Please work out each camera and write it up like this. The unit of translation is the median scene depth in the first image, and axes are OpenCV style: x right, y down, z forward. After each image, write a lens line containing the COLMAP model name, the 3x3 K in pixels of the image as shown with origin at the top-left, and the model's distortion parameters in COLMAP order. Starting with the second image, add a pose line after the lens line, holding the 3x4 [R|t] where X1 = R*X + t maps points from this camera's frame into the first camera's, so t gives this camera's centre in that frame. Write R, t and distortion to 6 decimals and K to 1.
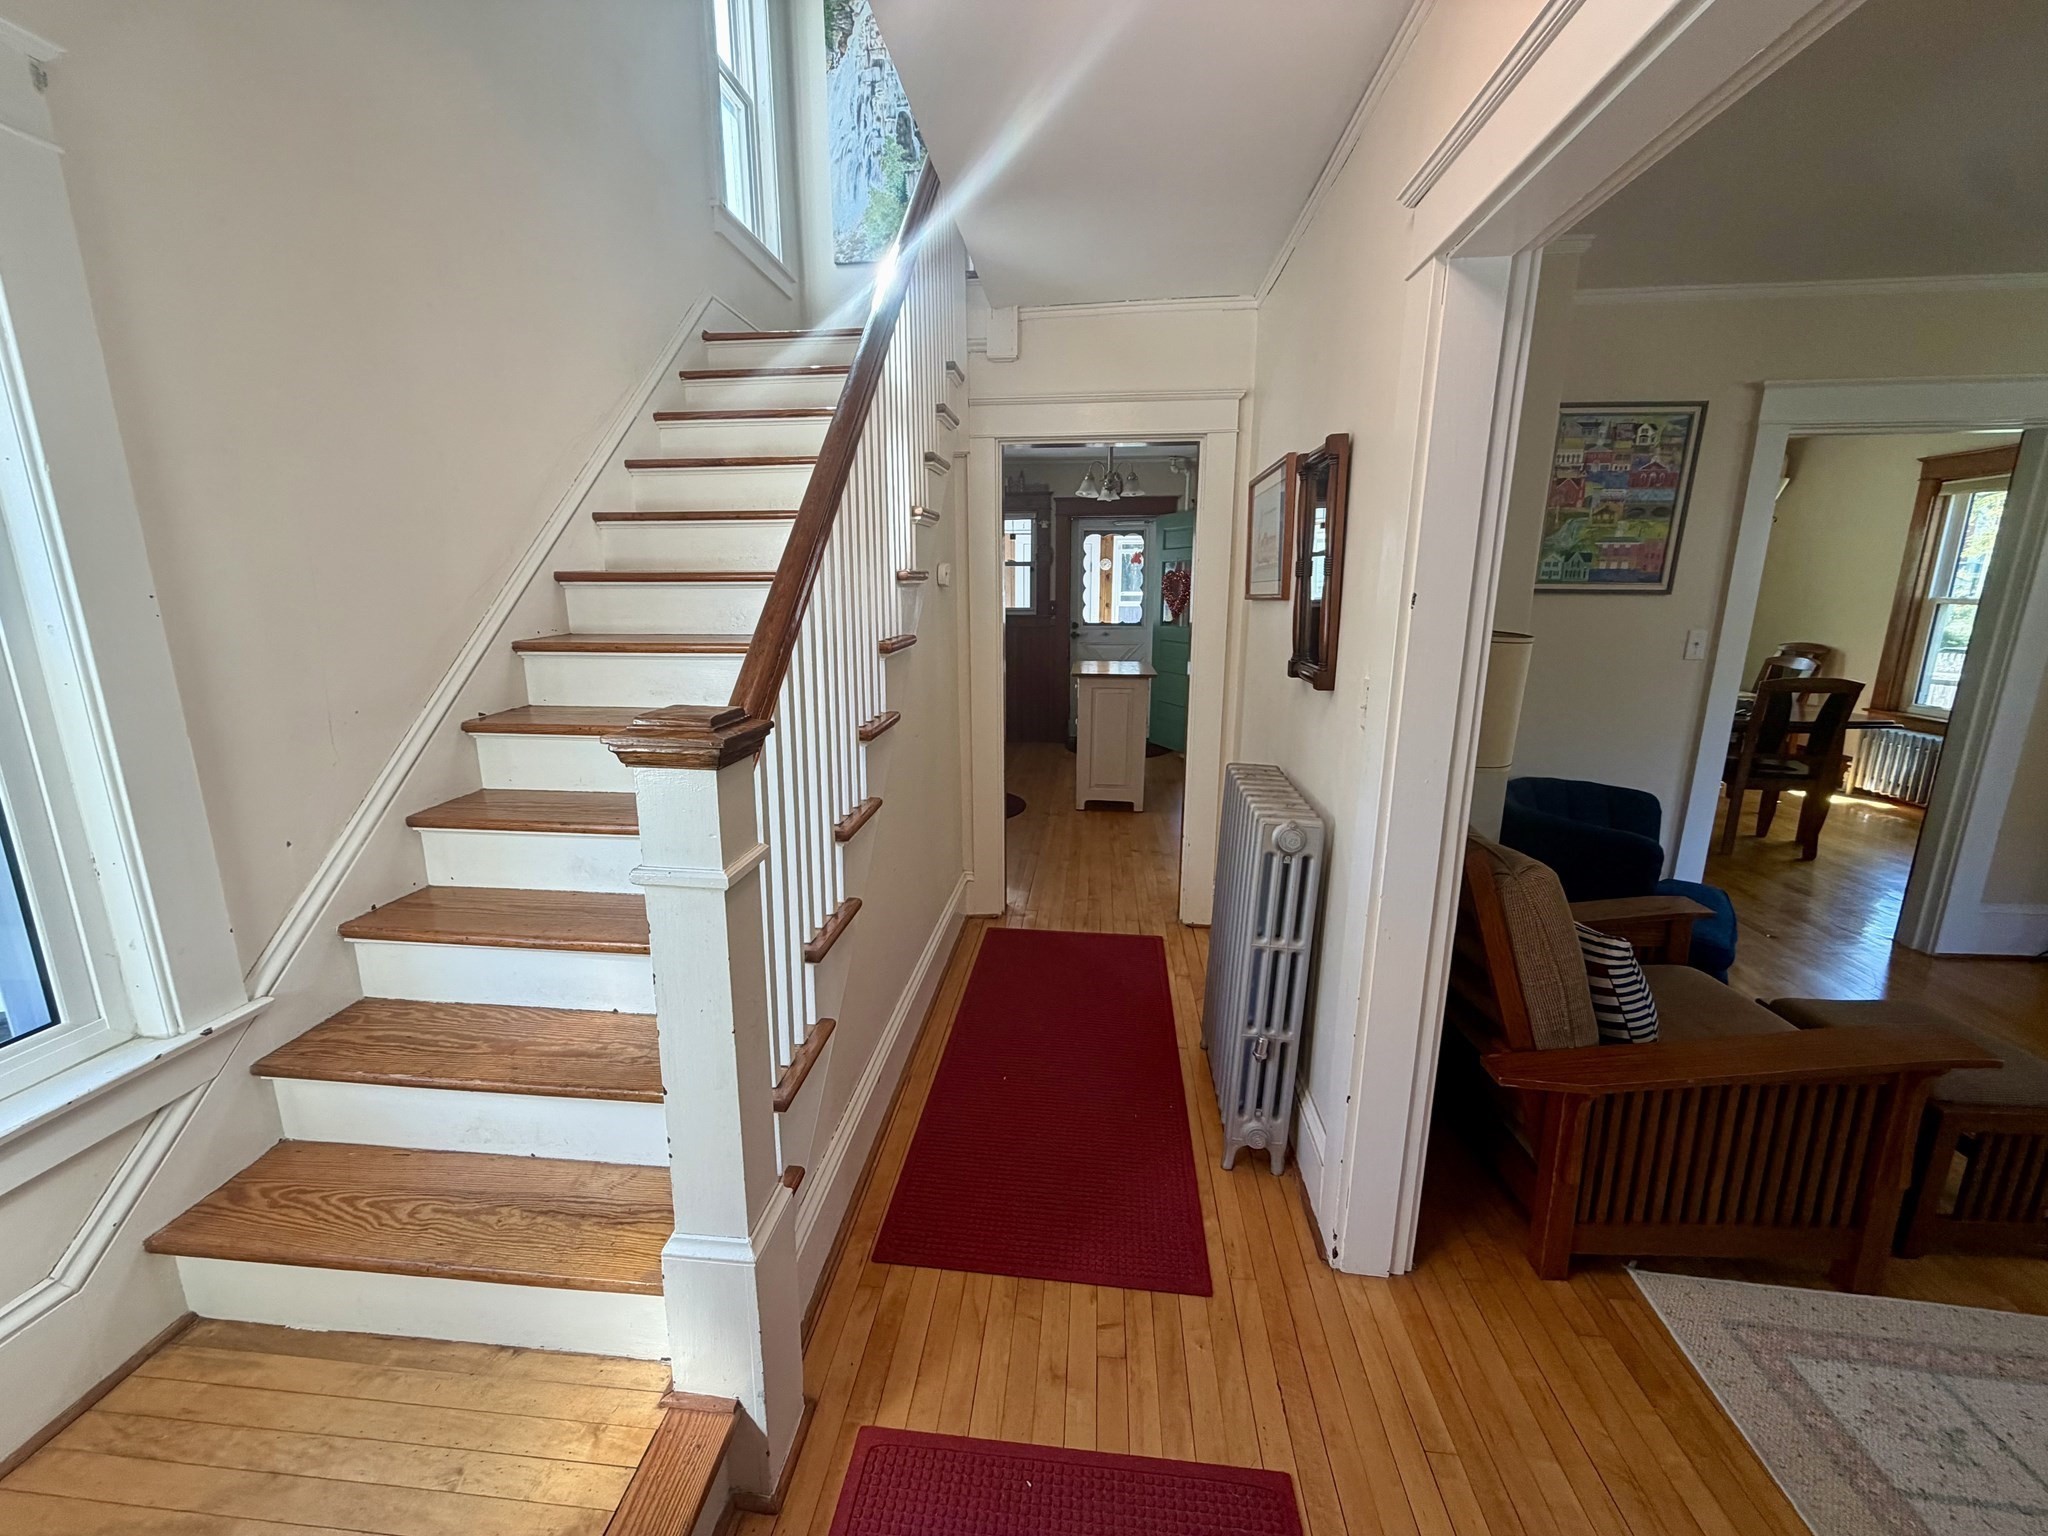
lens RADIAL K [[818.1, 0, 1017.1], [0, 818.1, 766.8], [0, 0, 1]] dist [-0.000896, 0.000269]
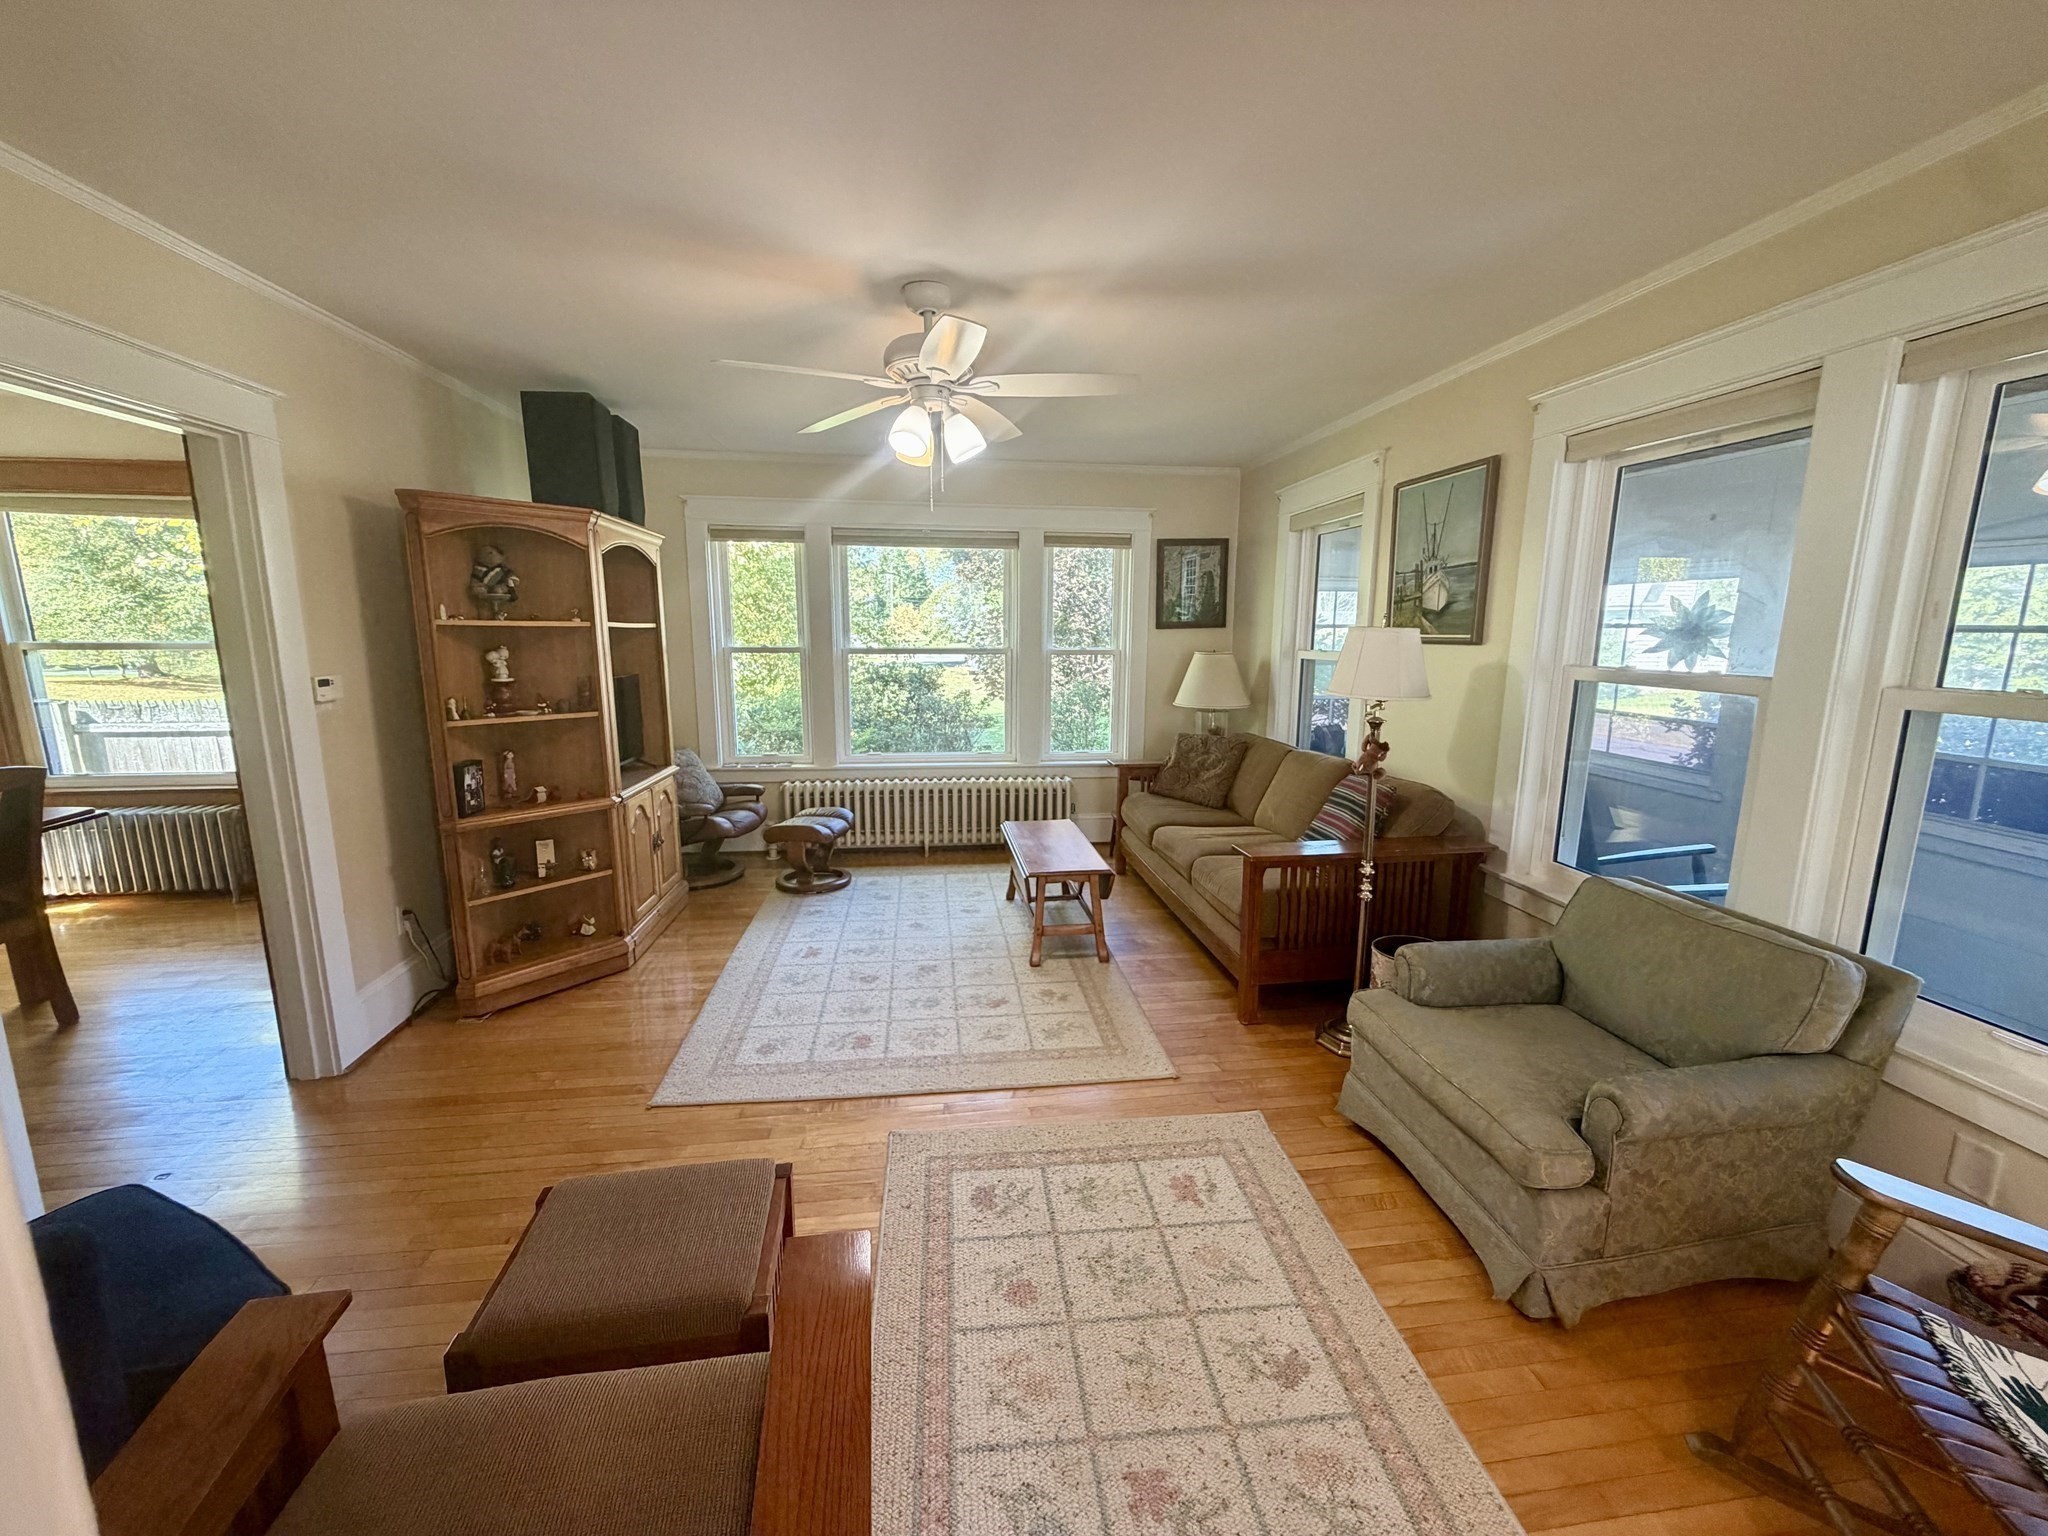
lens RADIAL K [[818.1, 0, 1017.1], [0, 818.1, 766.8], [0, 0, 1]] dist [-0.000896, 0.000269]
pose [[-0.221551, -0.169933, 0.960228, 0.263857], [0.209873, 0.953314, 0.217133, -0.116894], [-0.952297, 0.249632, -0.175543, 0.483698]]
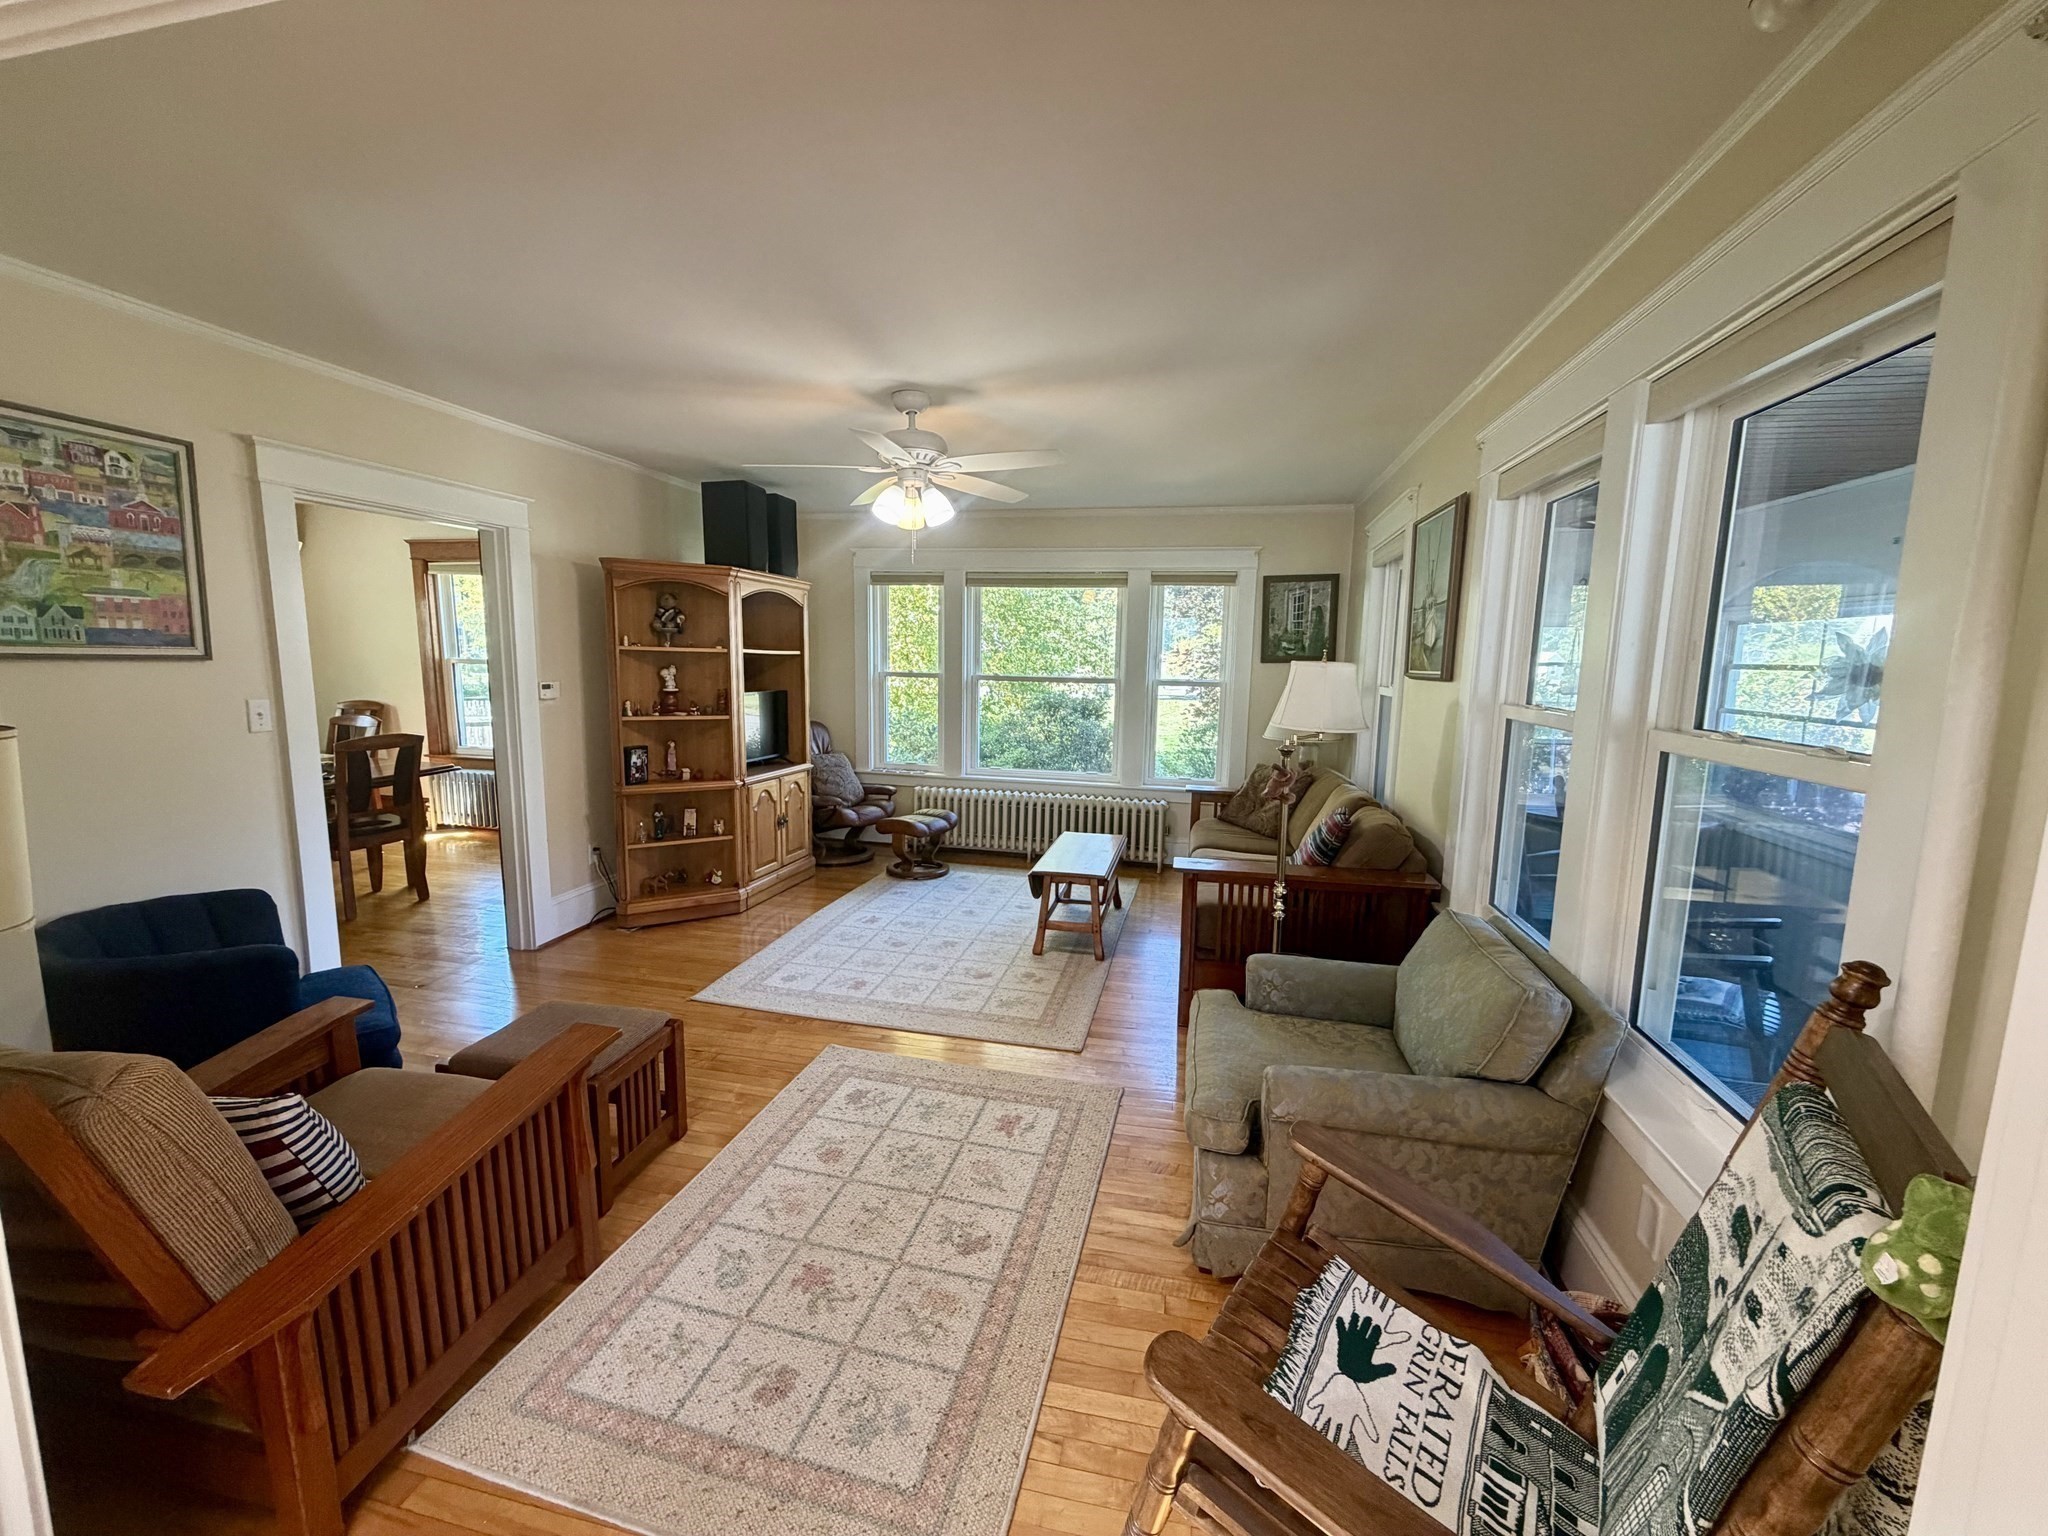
lens RADIAL K [[818.1, 0, 1017.1], [0, 818.1, 766.8], [0, 0, 1]] dist [-0.000896, 0.000269]
pose [[0.126481, -0.134708, 0.982780, 0.049771], [0.200542, 0.973751, 0.107661, -0.025587], [-0.971486, 0.183472, 0.150176, 0.073257]]
